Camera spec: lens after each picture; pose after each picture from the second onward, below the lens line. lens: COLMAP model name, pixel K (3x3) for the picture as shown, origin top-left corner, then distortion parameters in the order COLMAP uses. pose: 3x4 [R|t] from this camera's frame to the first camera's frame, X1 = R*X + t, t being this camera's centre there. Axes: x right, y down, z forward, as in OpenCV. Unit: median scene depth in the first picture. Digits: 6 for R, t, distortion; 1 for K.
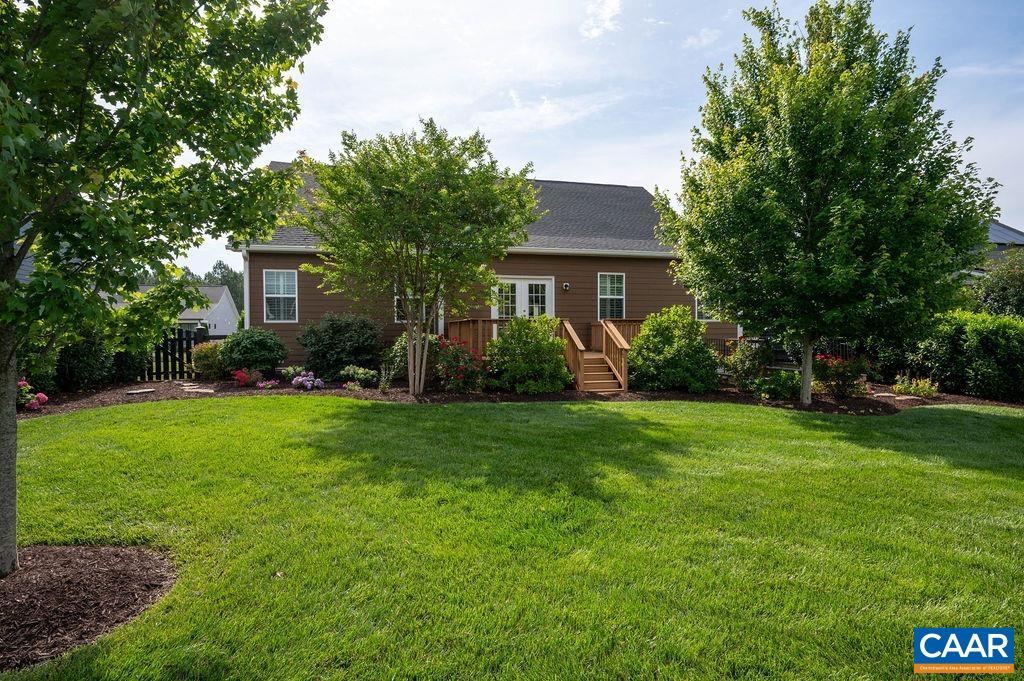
lens RADIAL K [[523.0, 0, 510.4], [0, 523.0, 335.8], [0, 0, 1]] dist [-0.022860, -0.000193]
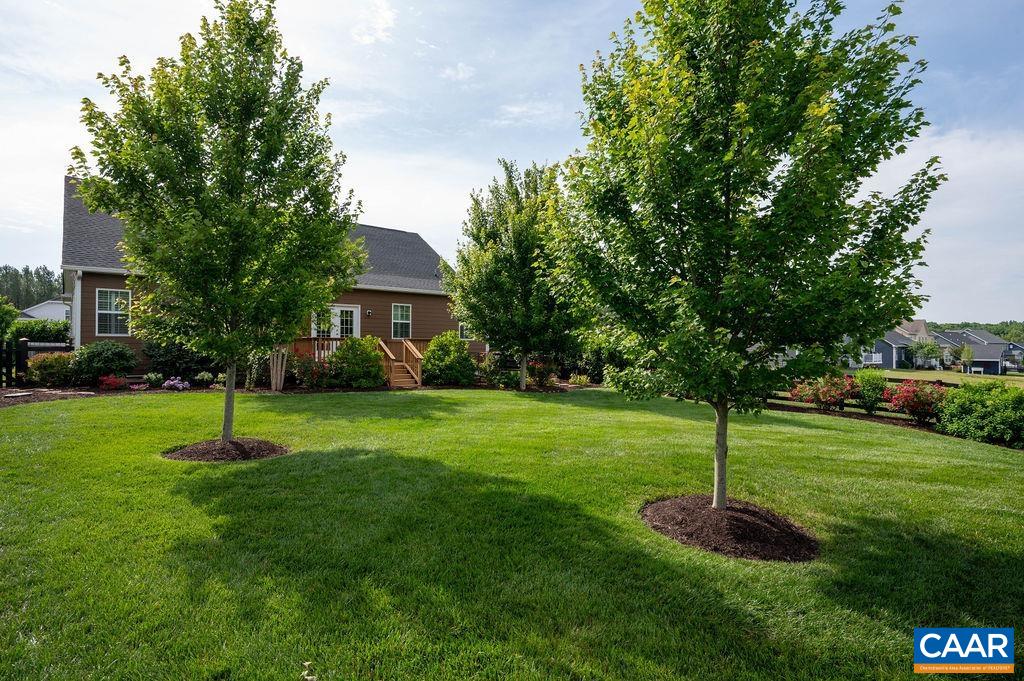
lens RADIAL K [[523.0, 0, 510.4], [0, 523.0, 335.8], [0, 0, 1]] dist [-0.022860, -0.000193]
pose [[0.895461, 0.018709, 0.444746, -0.226015], [-0.006437, 0.999556, -0.029088, 0.001314], [-0.445093, 0.023184, 0.895184, -0.495916]]
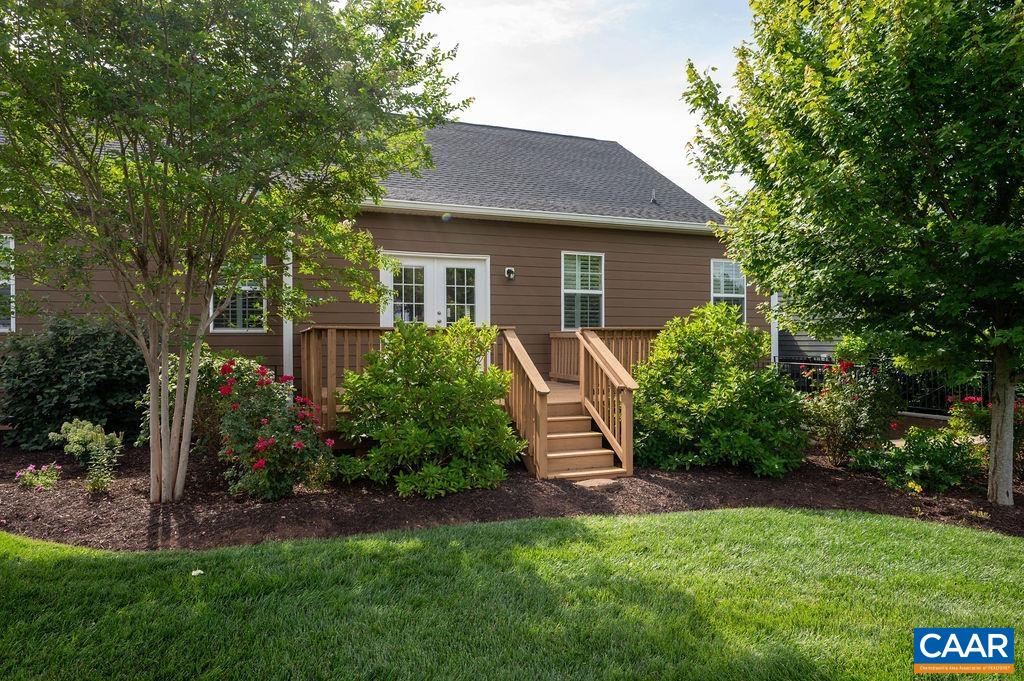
lens RADIAL K [[610.6, 0, 512.0], [0, 610.6, 340.5], [0, 0, 1]] dist [0.000242, 0.000119]
pose [[0.993675, 0.001387, 0.112285, 0.043084], [-0.000231, 0.999947, -0.010303, -0.013952], [-0.112293, 0.010211, 0.993623, 0.424266]]
